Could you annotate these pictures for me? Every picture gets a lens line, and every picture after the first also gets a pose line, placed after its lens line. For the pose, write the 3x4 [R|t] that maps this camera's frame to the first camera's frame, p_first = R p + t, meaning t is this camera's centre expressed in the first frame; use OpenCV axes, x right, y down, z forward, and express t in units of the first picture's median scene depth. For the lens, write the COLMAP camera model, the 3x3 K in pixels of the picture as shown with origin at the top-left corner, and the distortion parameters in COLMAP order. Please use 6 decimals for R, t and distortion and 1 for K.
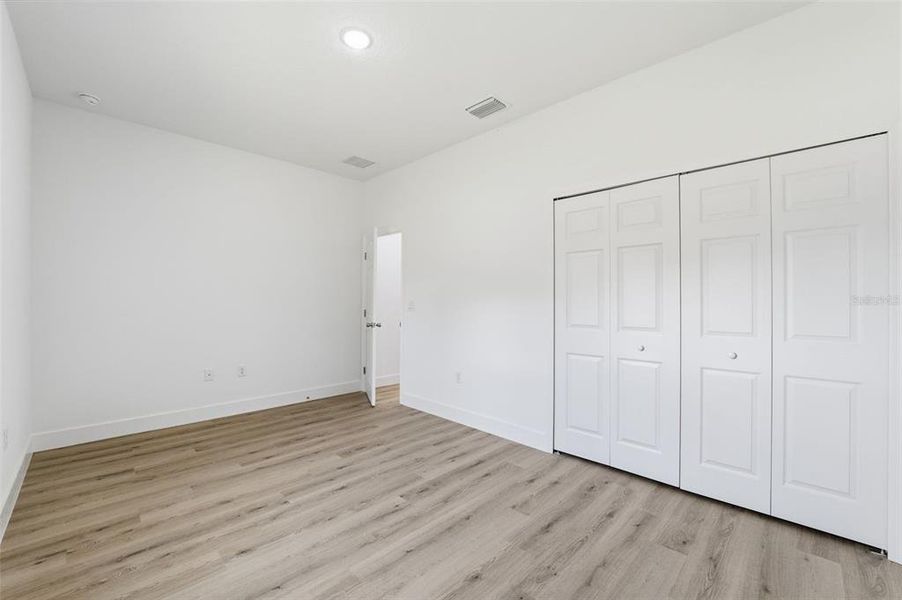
lens RADIAL K [[369.3, 0, 452.3], [0, 369.3, 302.9], [0, 0, 1]] dist [-0.027552, 0.003108]
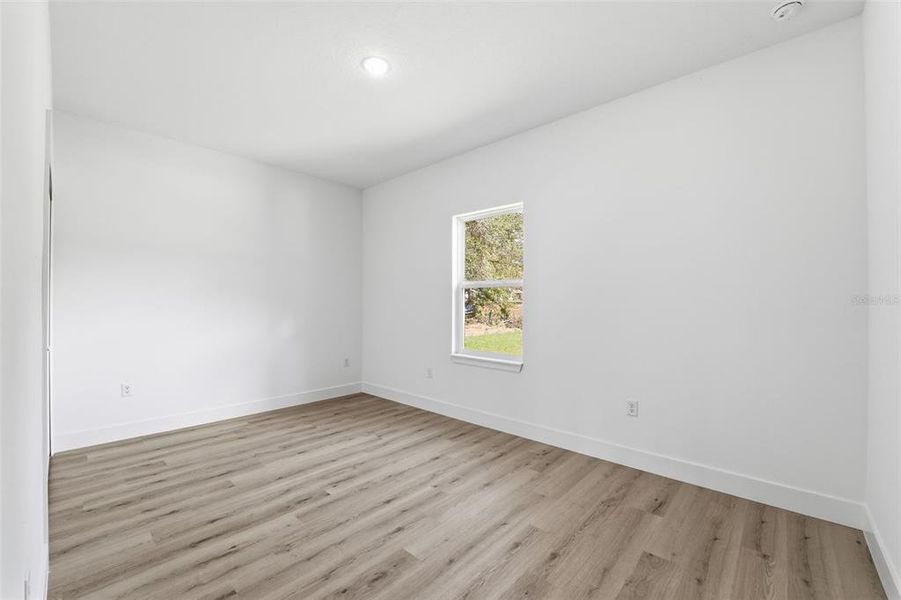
lens RADIAL K [[368.9, 0, 451.8], [0, 368.9, 302.9], [0, 0, 1]] dist [-0.027552, 0.003108]
pose [[-0.999313, -0.006405, -0.036511, -0.456667], [-0.006557, 0.999970, 0.004054, -0.018435], [0.036484, 0.004291, -0.999325, 2.086853]]
